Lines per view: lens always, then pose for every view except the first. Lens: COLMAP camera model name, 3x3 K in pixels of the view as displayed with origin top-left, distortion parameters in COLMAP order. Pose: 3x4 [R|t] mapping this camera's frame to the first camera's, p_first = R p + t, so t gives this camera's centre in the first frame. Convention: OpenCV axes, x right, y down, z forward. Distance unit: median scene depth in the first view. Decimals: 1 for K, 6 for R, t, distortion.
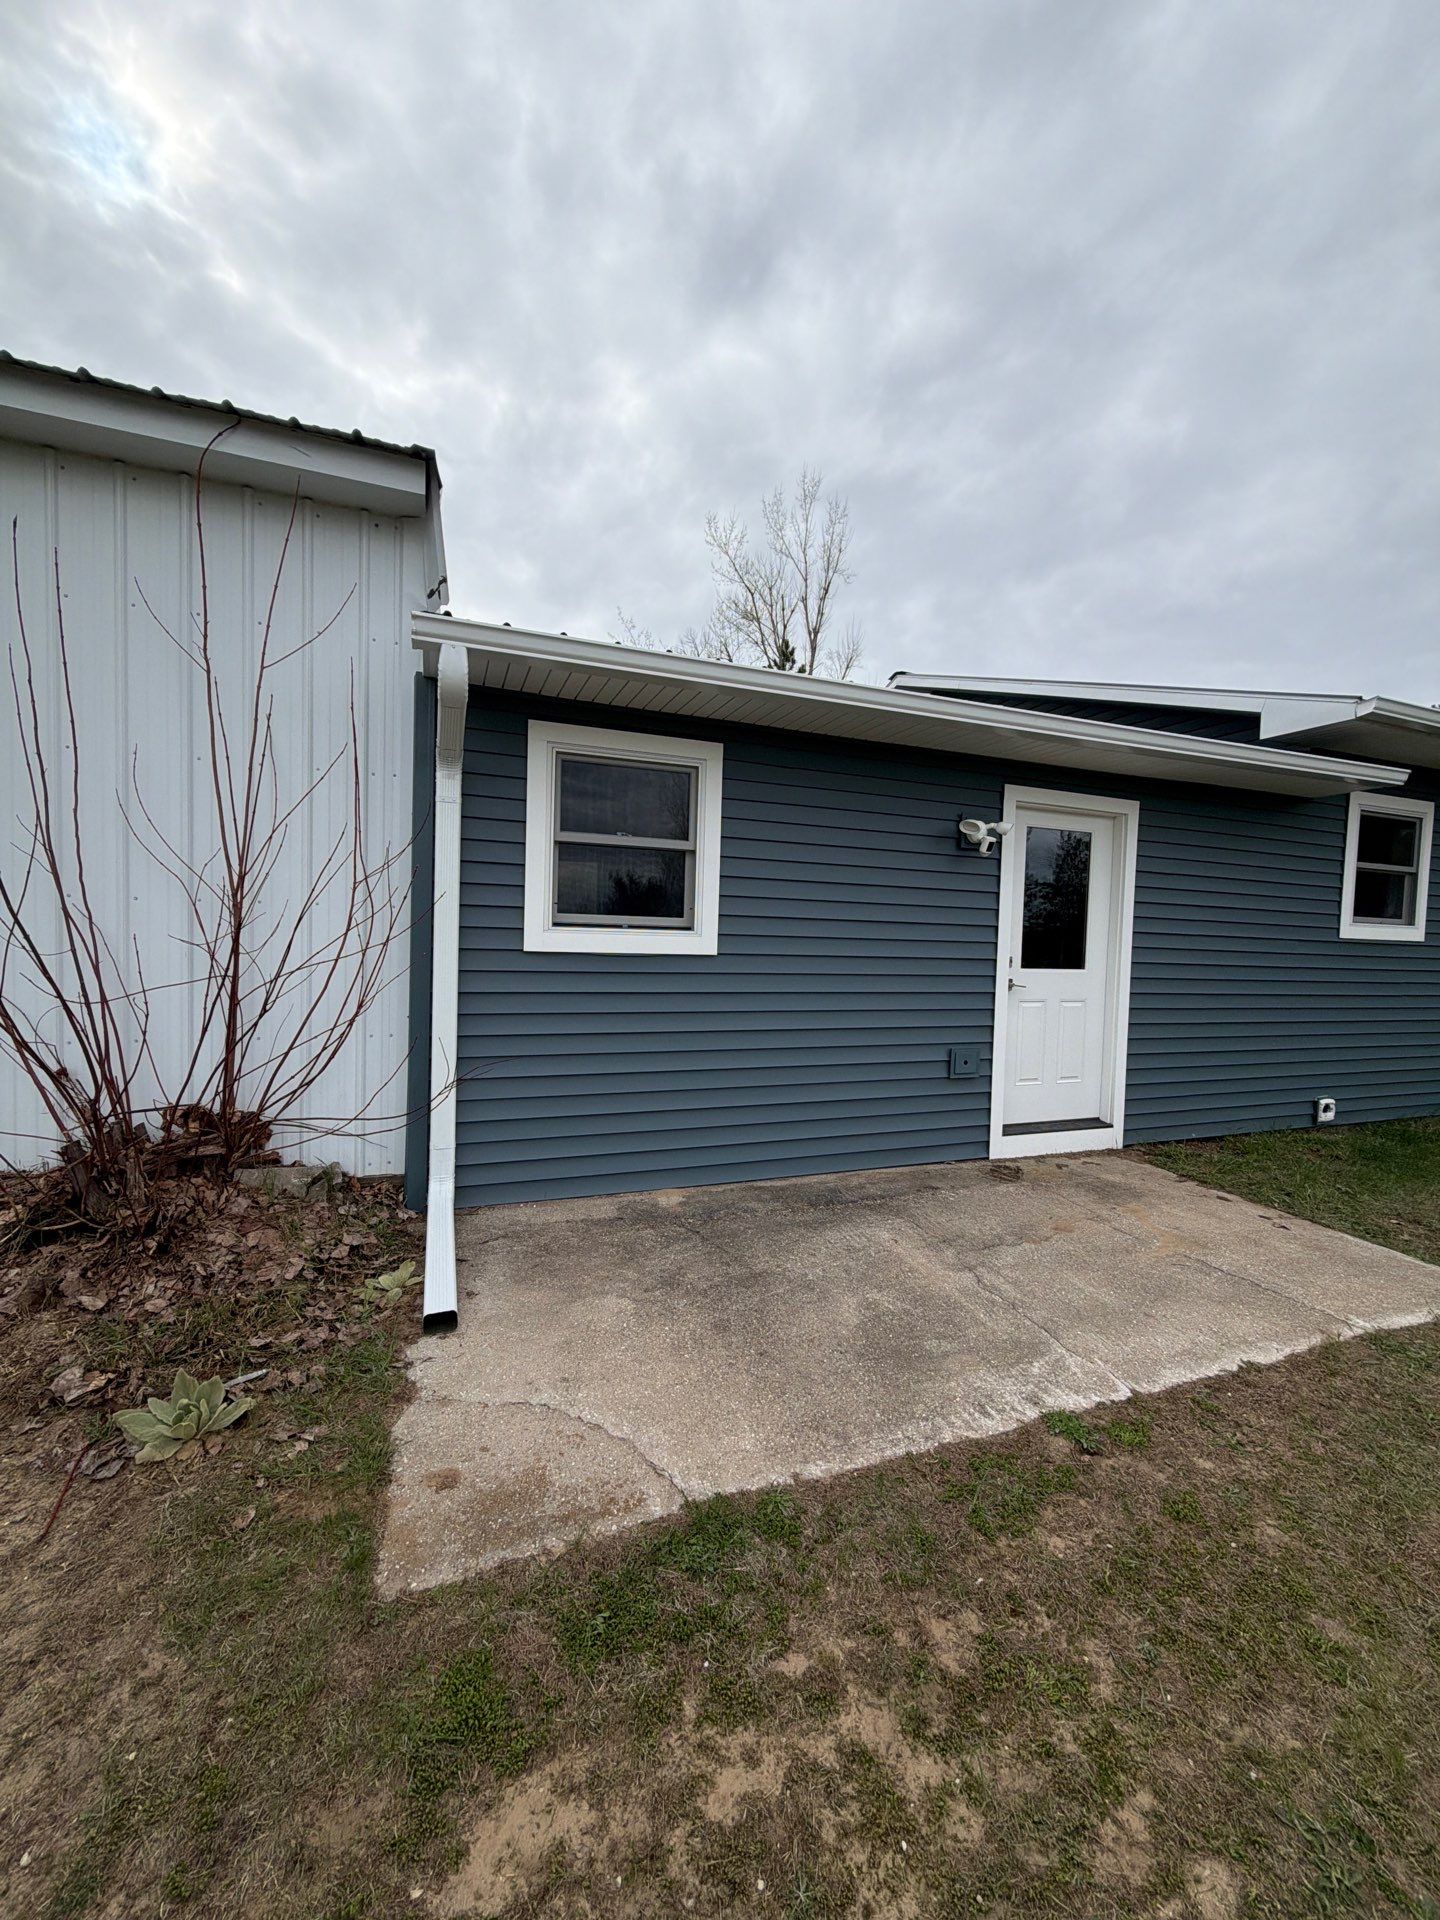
lens RADIAL K [[708.4, 0, 718.7], [0, 708.4, 967.6], [0, 0, 1]] dist [-0.002984, -0.000117]
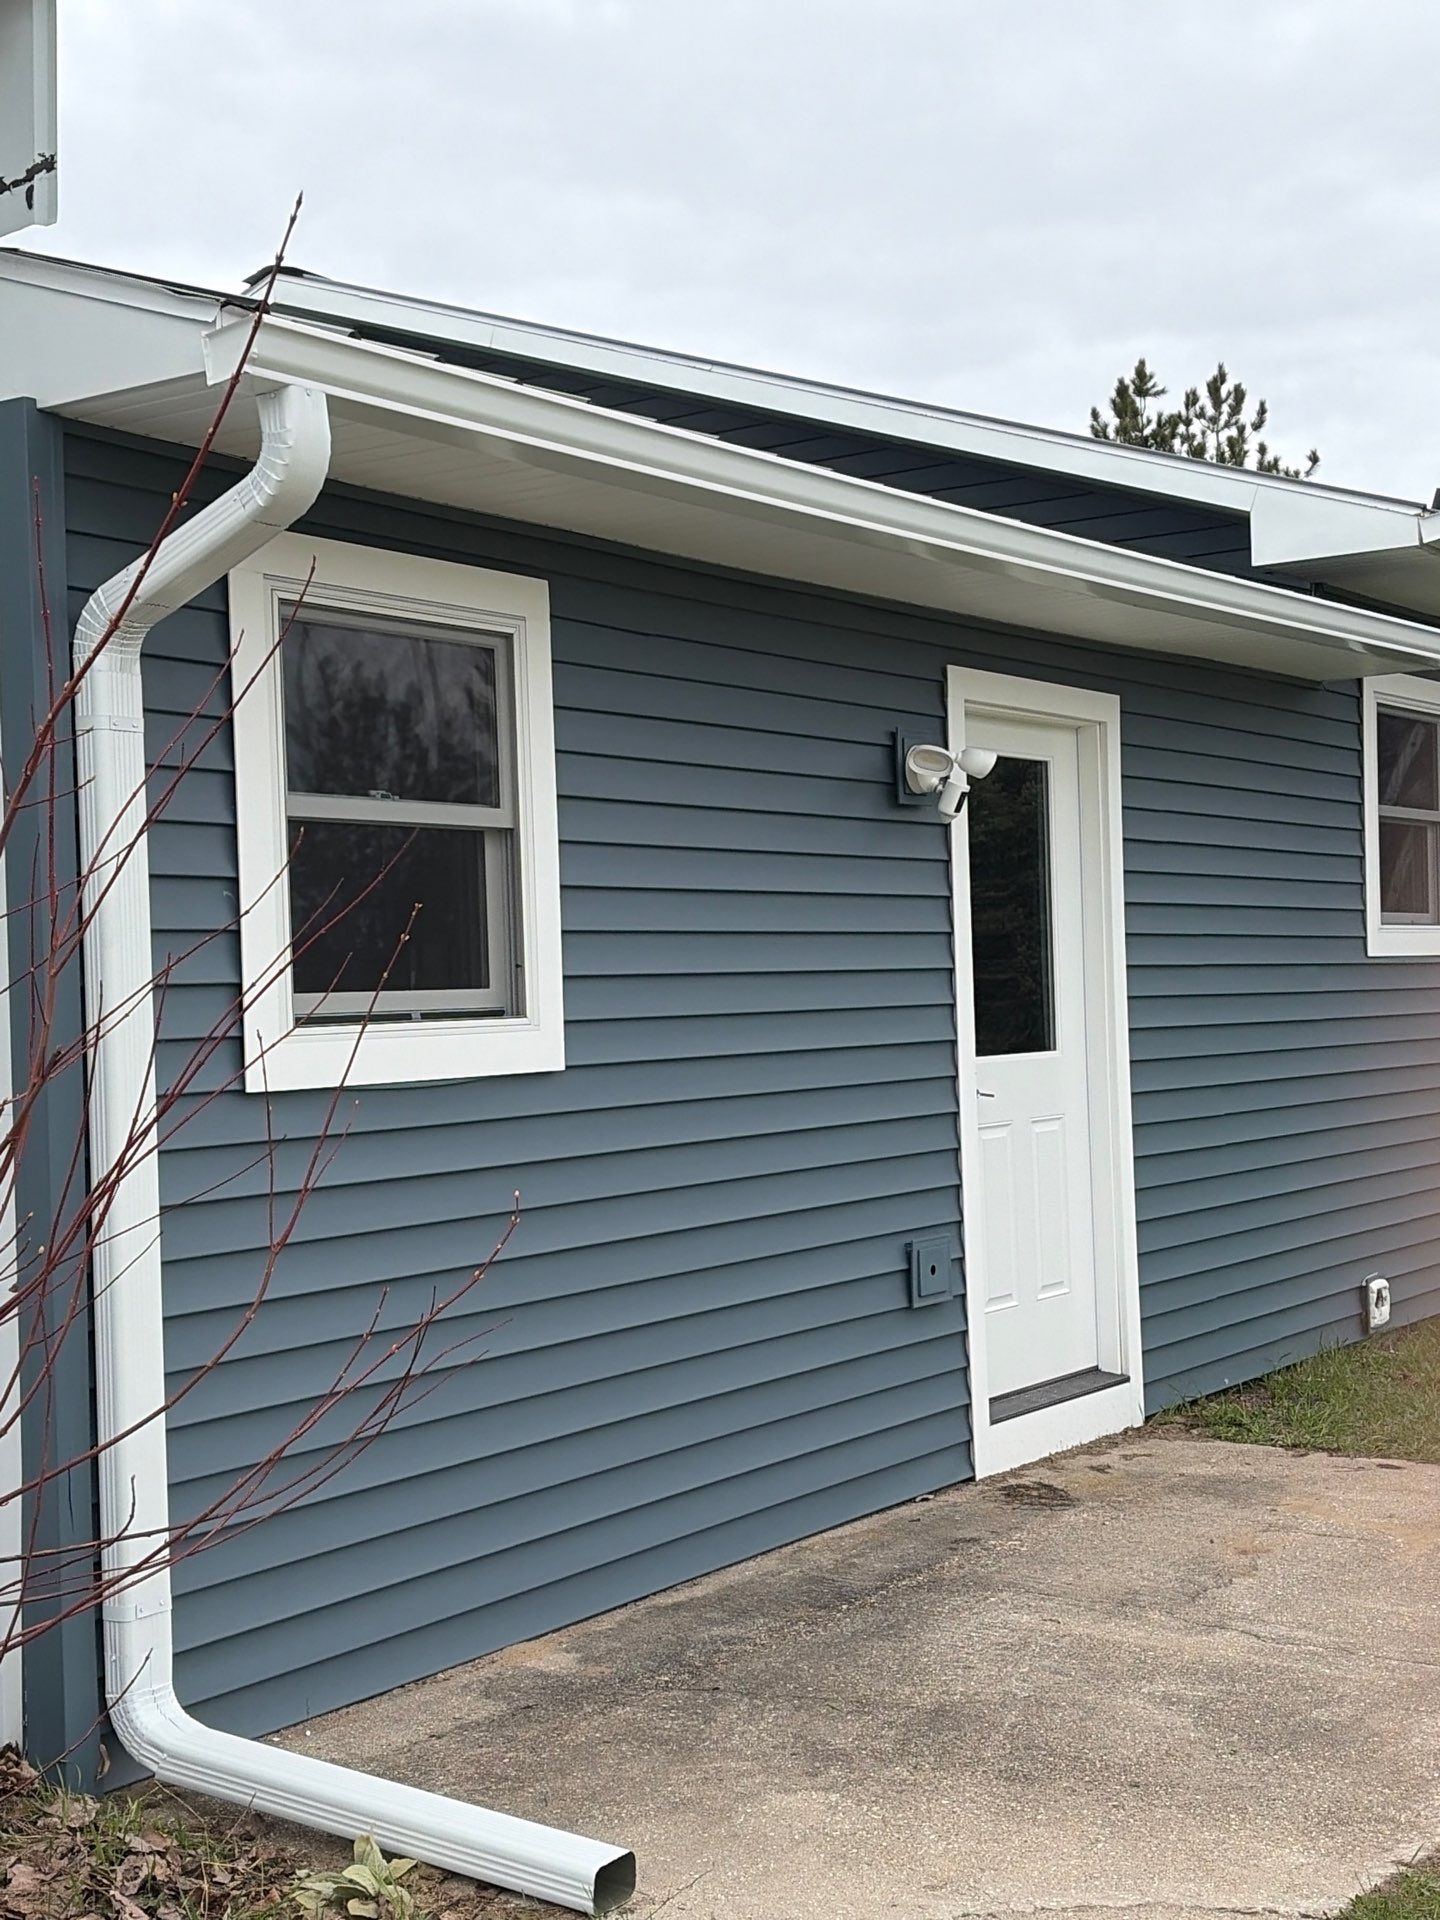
lens RADIAL K [[2322.1, 0, 719.3], [0, 2322.1, 965.1], [0, 0, 1]] dist [0.083201, 0.000000]
pose [[0.835389, -0.045031, 0.547812, -0.587037], [0.072848, 0.996917, -0.029142, -0.028622], [-0.544811, 0.064251, 0.836094, -0.193725]]
